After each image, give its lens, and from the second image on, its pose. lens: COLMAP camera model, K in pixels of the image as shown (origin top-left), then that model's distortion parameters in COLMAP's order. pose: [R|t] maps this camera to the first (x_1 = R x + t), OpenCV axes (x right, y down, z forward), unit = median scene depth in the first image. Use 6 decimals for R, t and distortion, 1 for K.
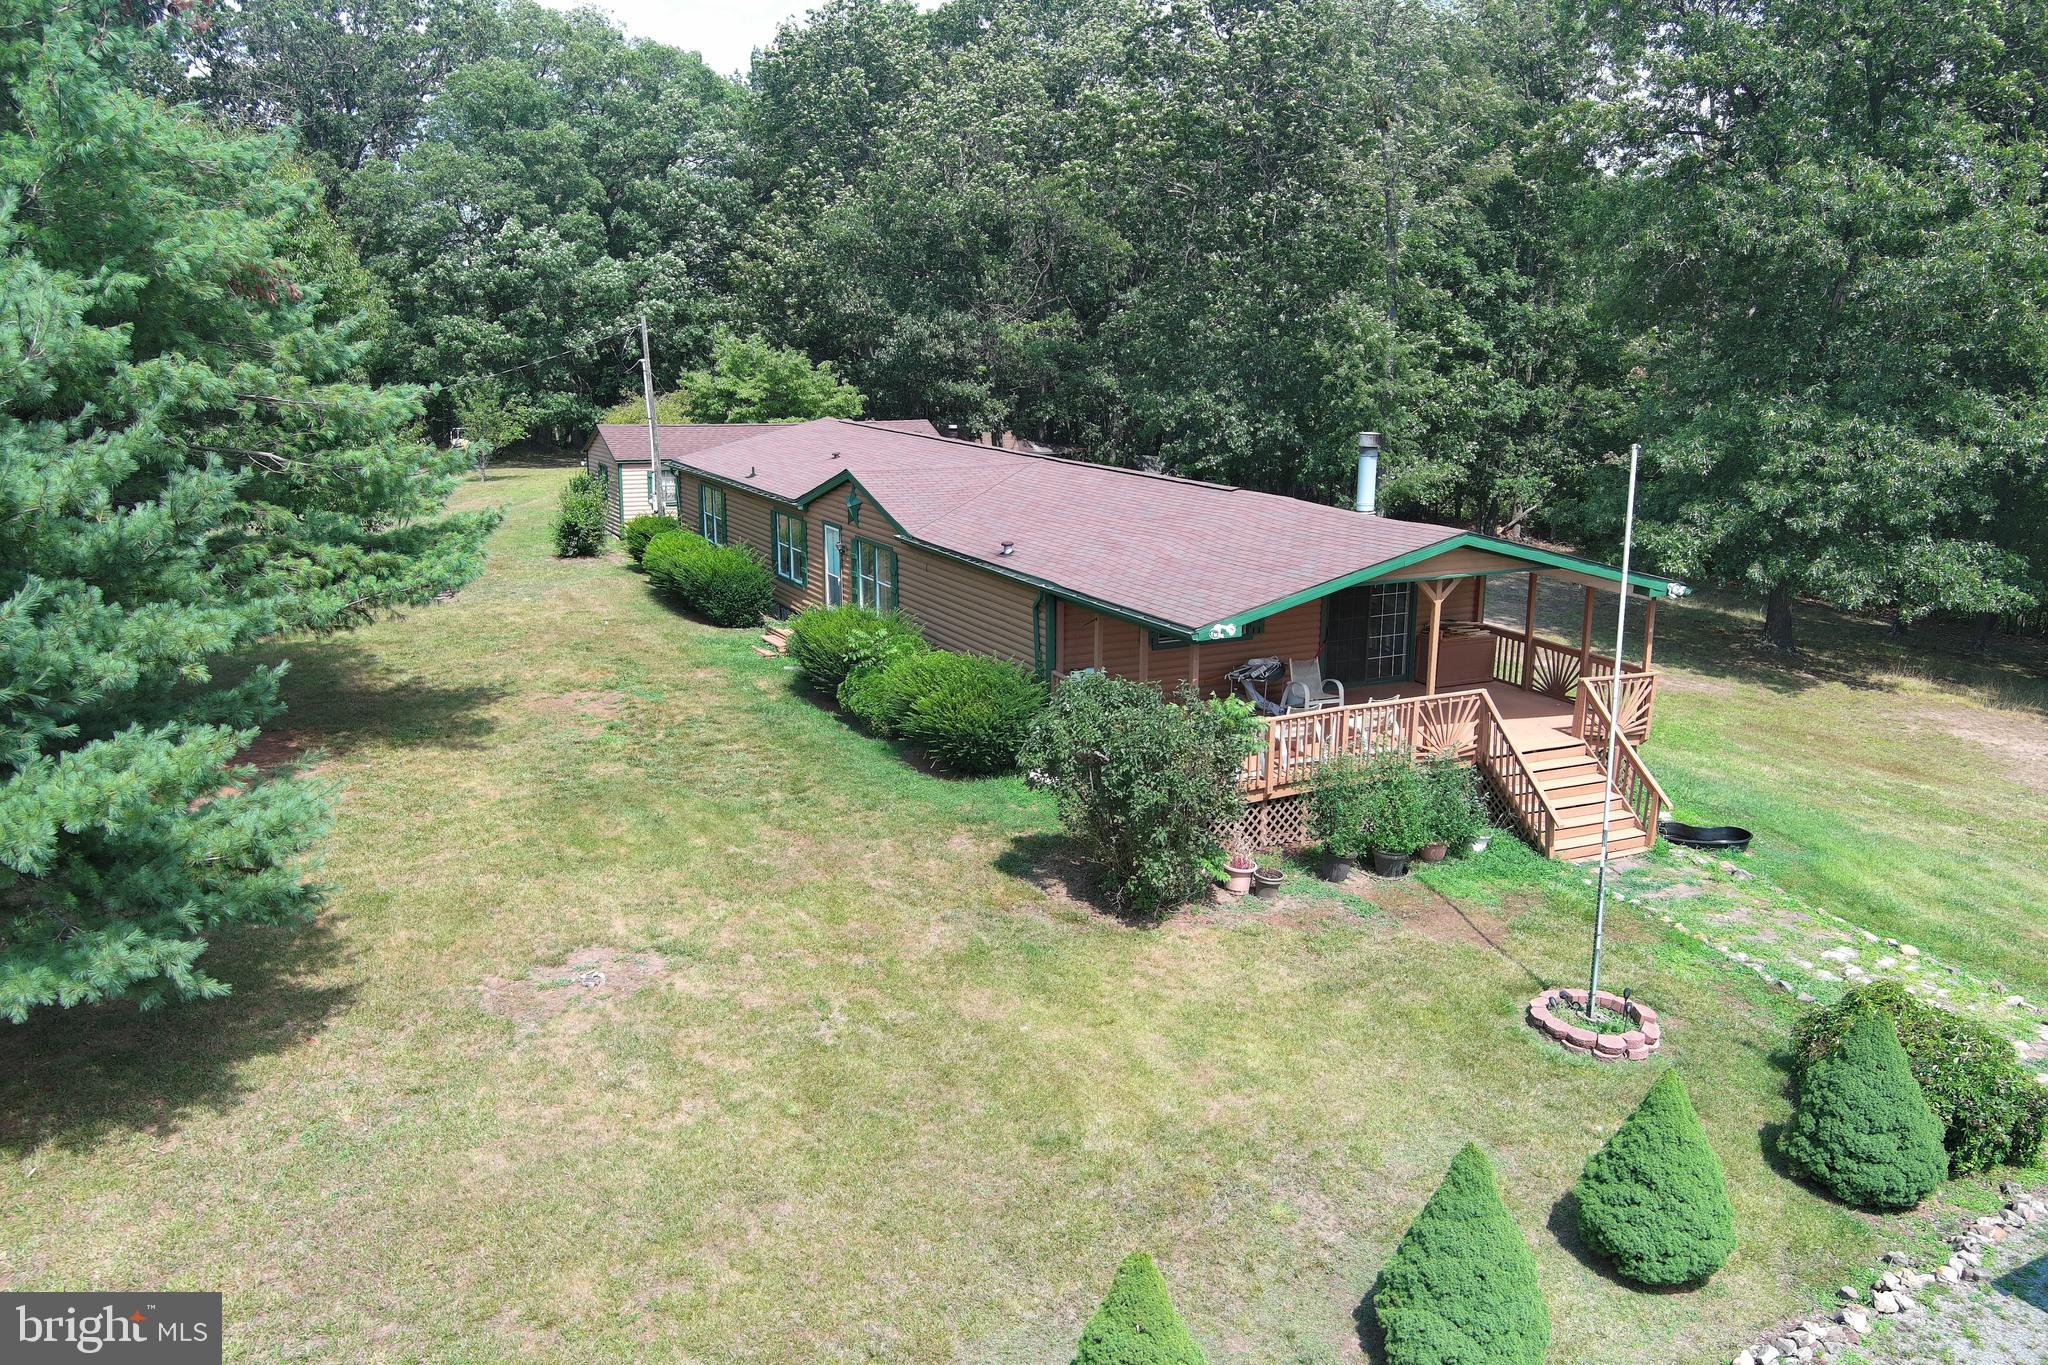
lens RADIAL K [[1605.8, 0, 1026.1], [0, 1605.8, 680.2], [0, 0, 1]] dist [0.030064, -0.039908]
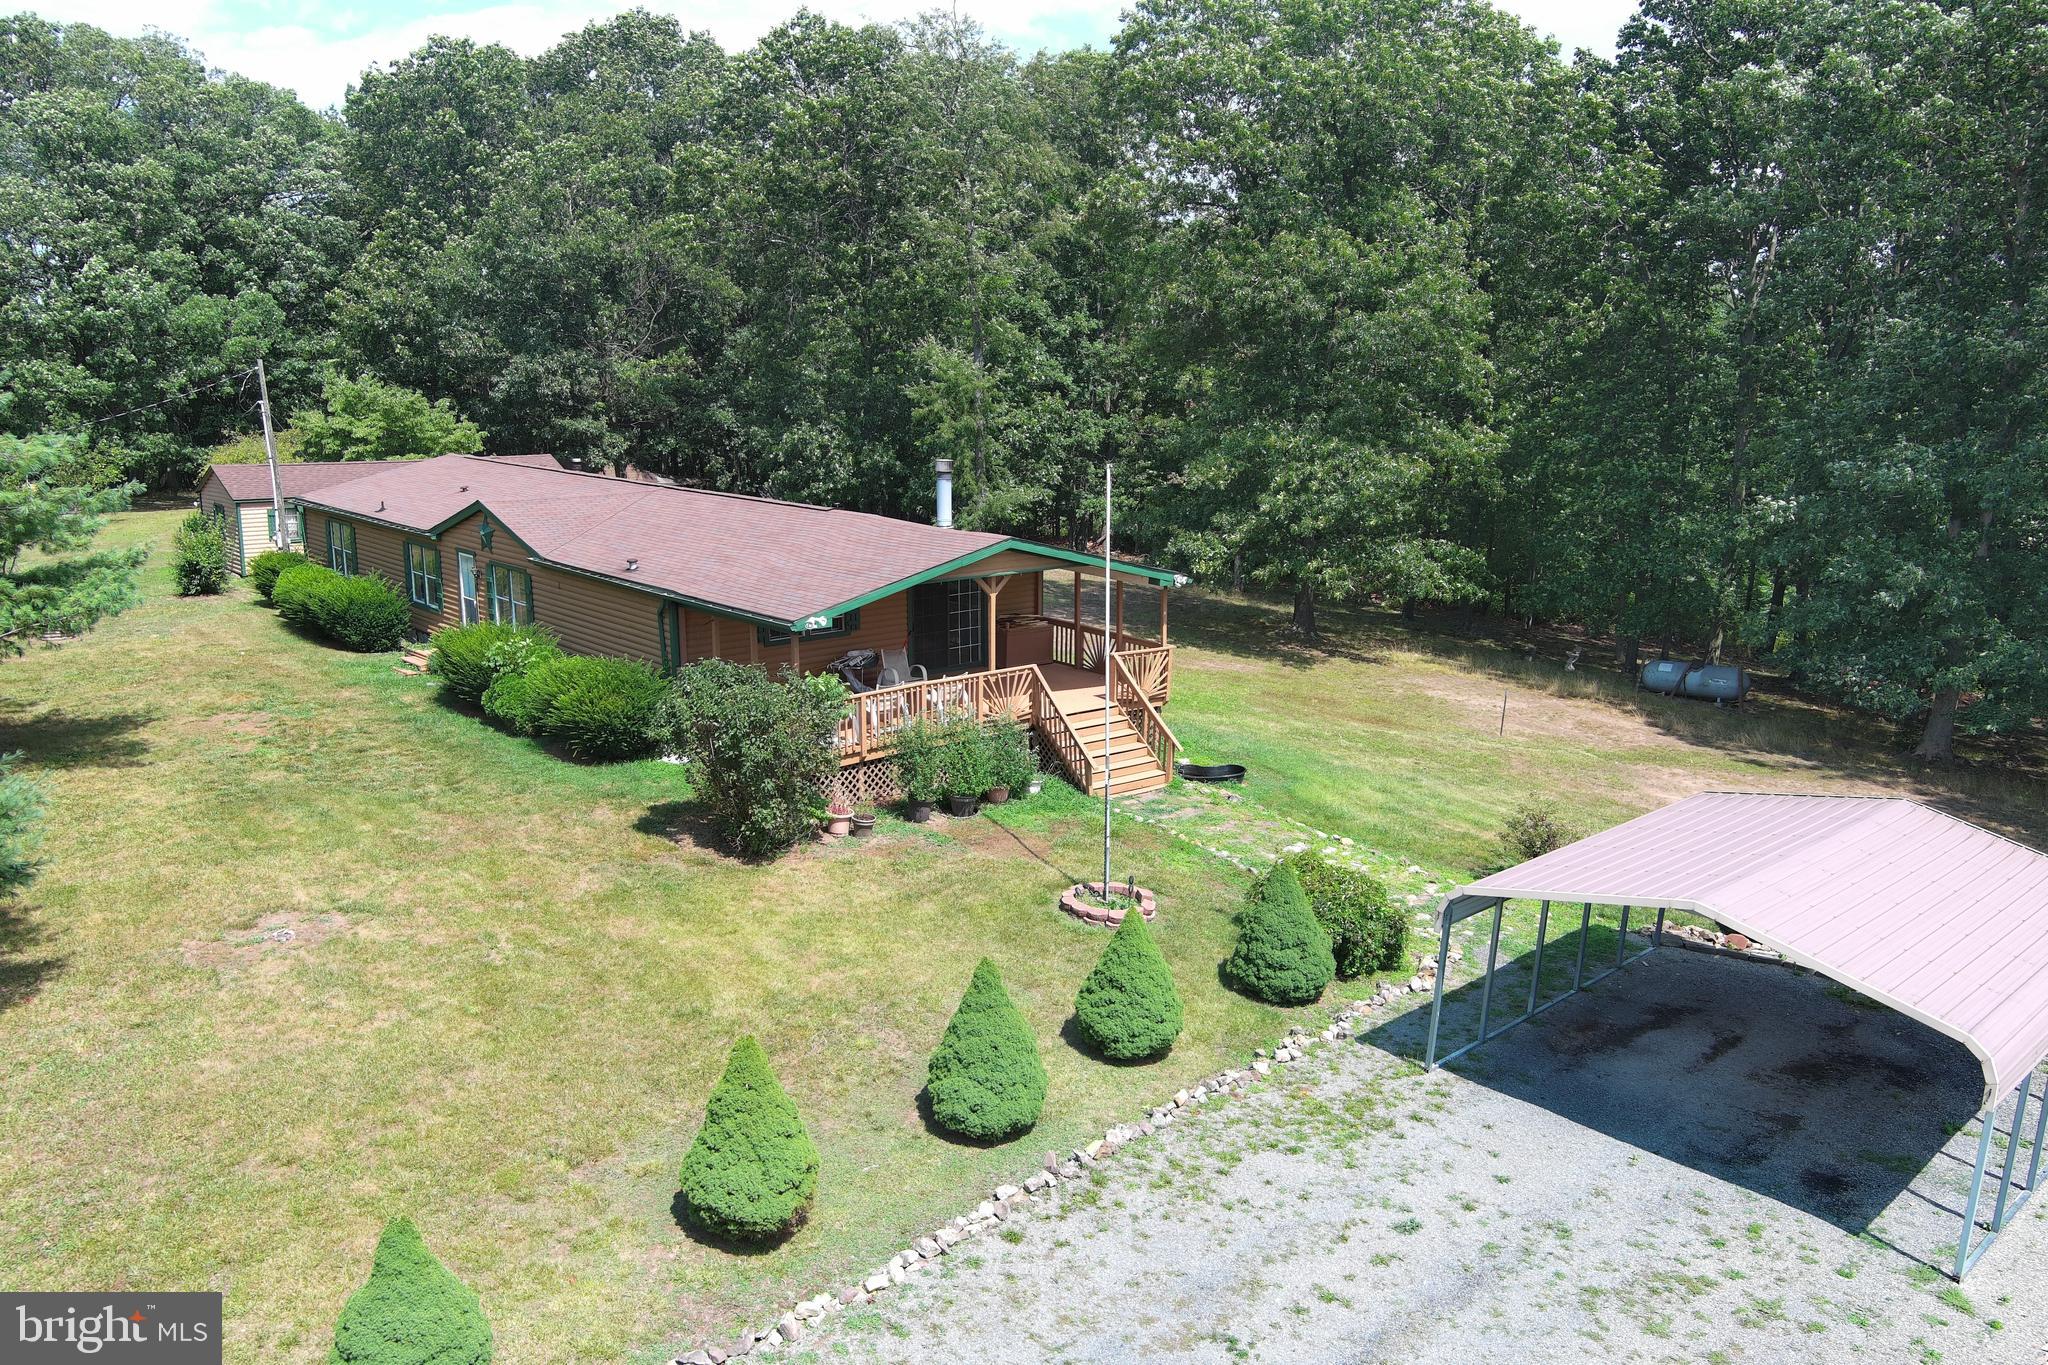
lens RADIAL K [[1605.8, 0, 1026.1], [0, 1605.8, 680.2], [0, 0, 1]] dist [0.030064, -0.039908]
pose [[0.974284, -0.049312, 0.219862, 0.006654], [0.053297, 0.998504, -0.012230, 0.034278], [-0.218930, 0.023633, 0.975454, -0.212525]]
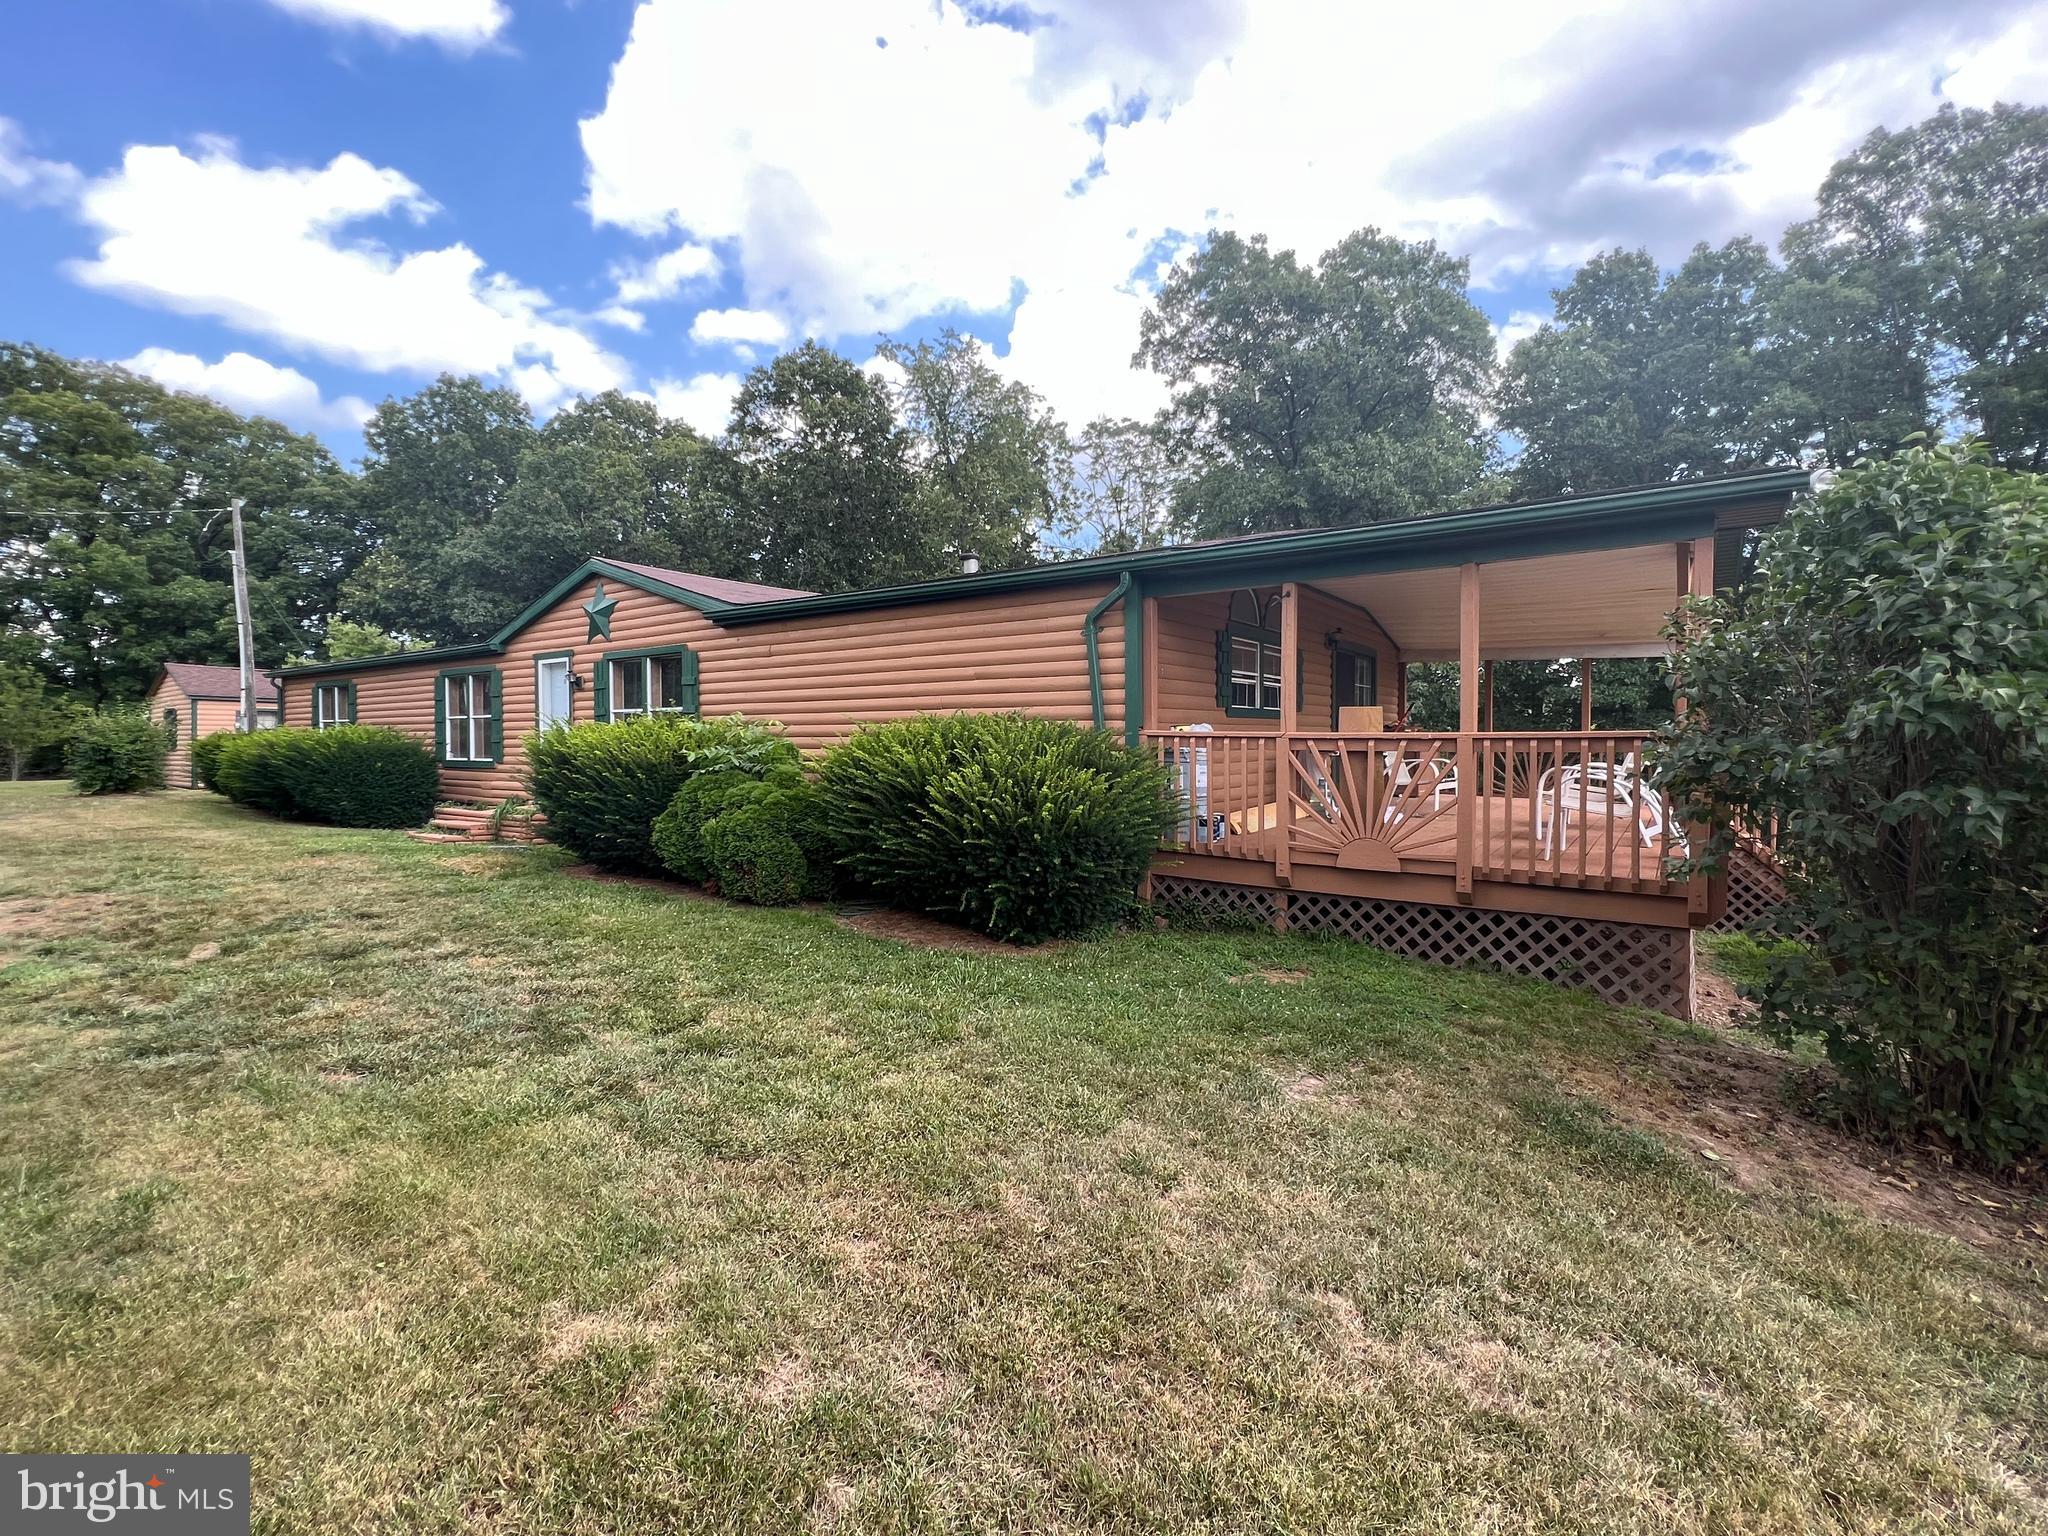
lens RADIAL K [[965.0, 0, 1024.0], [0, 965.0, 768.0], [0, 0, 1]] dist [-0.000348, 0.000135]
pose [[0.902352, -0.025433, 0.430250, -0.175071], [0.108975, 0.979285, -0.170663, 0.062954], [-0.416997, 0.200885, 0.886431, 0.831289]]
